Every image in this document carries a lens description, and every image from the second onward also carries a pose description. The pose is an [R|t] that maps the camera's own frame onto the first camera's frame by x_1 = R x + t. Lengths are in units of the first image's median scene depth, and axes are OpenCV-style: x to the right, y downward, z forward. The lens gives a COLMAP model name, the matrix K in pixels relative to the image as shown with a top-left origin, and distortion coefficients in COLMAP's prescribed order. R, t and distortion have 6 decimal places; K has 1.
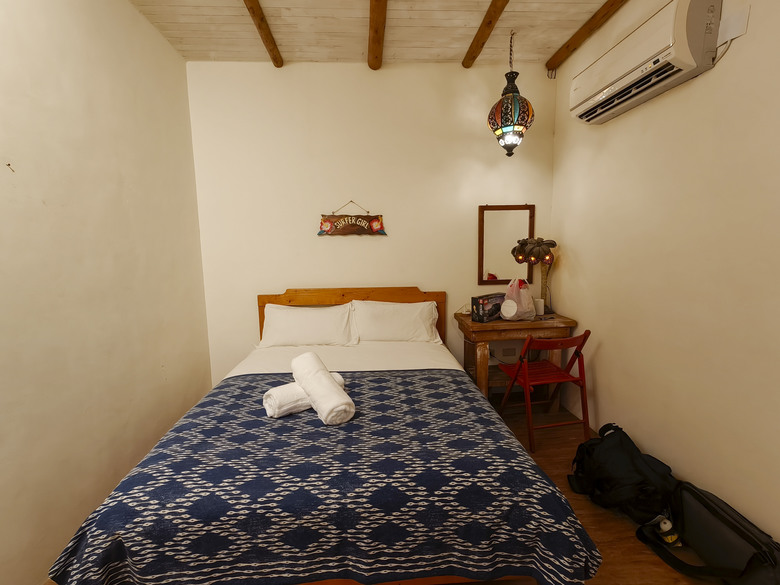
lens RADIAL K [[371.5, 0, 390.0], [0, 371.5, 292.5], [0, 0, 1]] dist [0.009181, 0.000810]
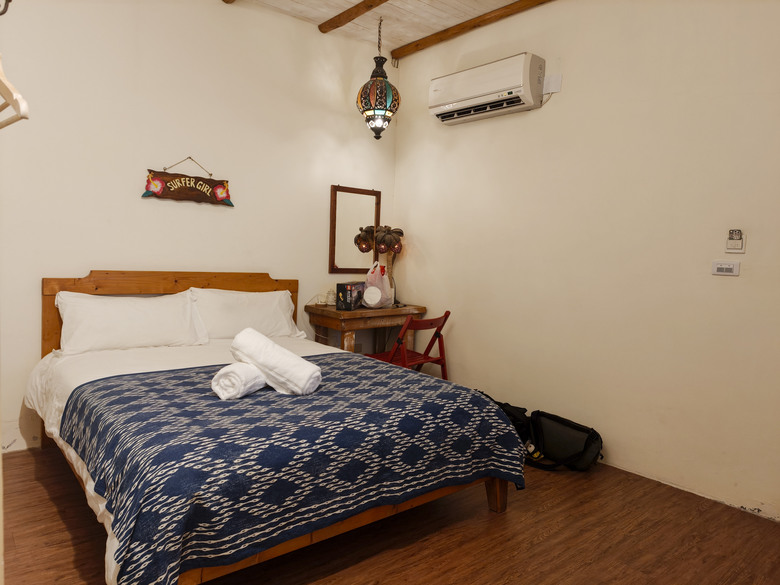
lens RADIAL K [[574.8, 0, 390.0], [0, 574.8, 292.5], [0, 0, 1]] dist [0.096696, -0.156361]
pose [[0.785581, 0.008746, 0.618697, -0.601233], [0.025503, 0.998593, -0.046498, 0.112835], [-0.618233, 0.052306, 0.784252, -0.204331]]
